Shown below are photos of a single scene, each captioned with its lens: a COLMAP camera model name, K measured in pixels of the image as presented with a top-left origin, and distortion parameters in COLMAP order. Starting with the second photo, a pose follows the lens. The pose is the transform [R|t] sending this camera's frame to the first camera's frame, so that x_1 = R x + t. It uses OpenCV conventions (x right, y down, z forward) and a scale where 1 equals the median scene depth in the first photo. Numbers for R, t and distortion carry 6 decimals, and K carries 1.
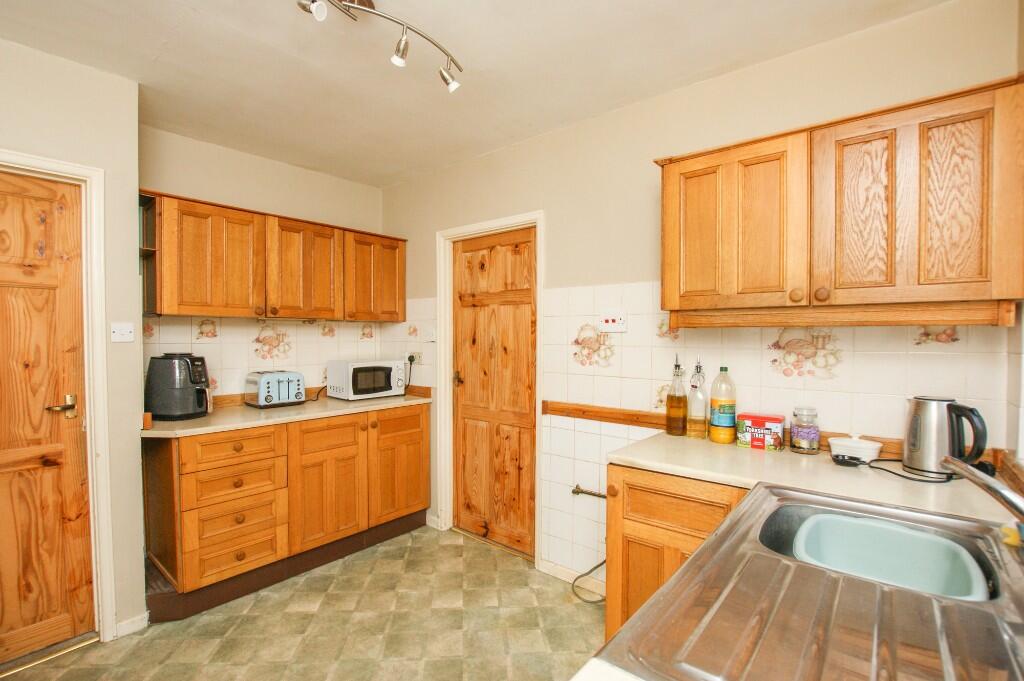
lens RADIAL K [[464.8, 0, 512.1], [0, 464.8, 347.2], [0, 0, 1]] dist [-0.037732, 0.000285]
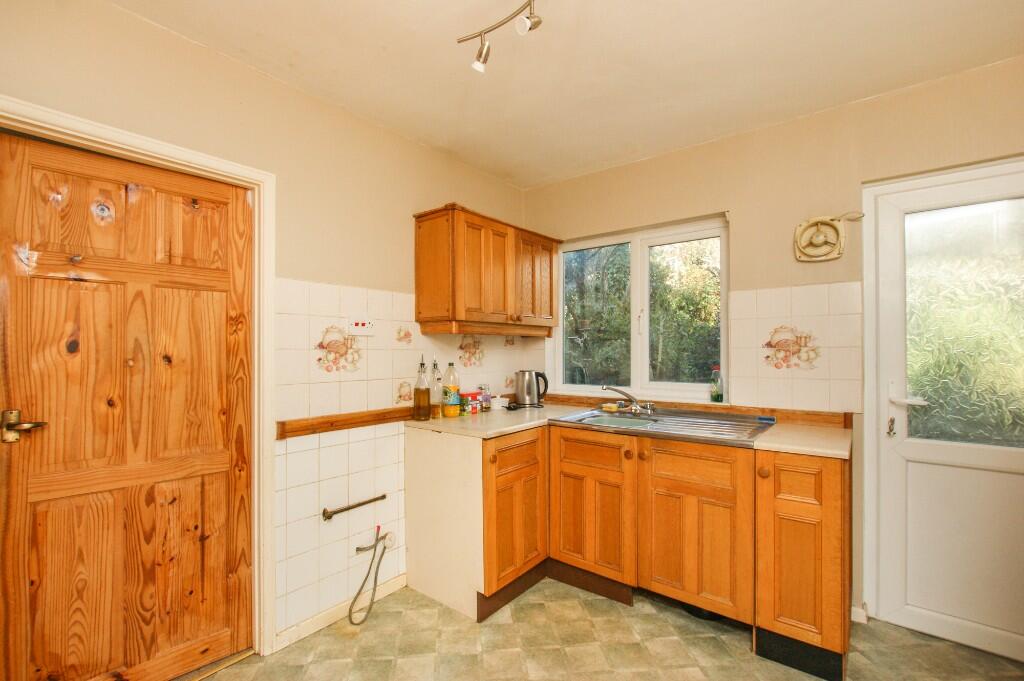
lens RADIAL K [[454.9, 0, 512.0], [0, 454.9, 340.5], [0, 0, 1]] dist [-0.036650, -0.000096]
pose [[-0.009424, 0.015722, 0.999832, -0.749316], [0.025788, 0.999548, -0.015474, 0.001467], [-0.999623, 0.025637, -0.009825, 0.673569]]
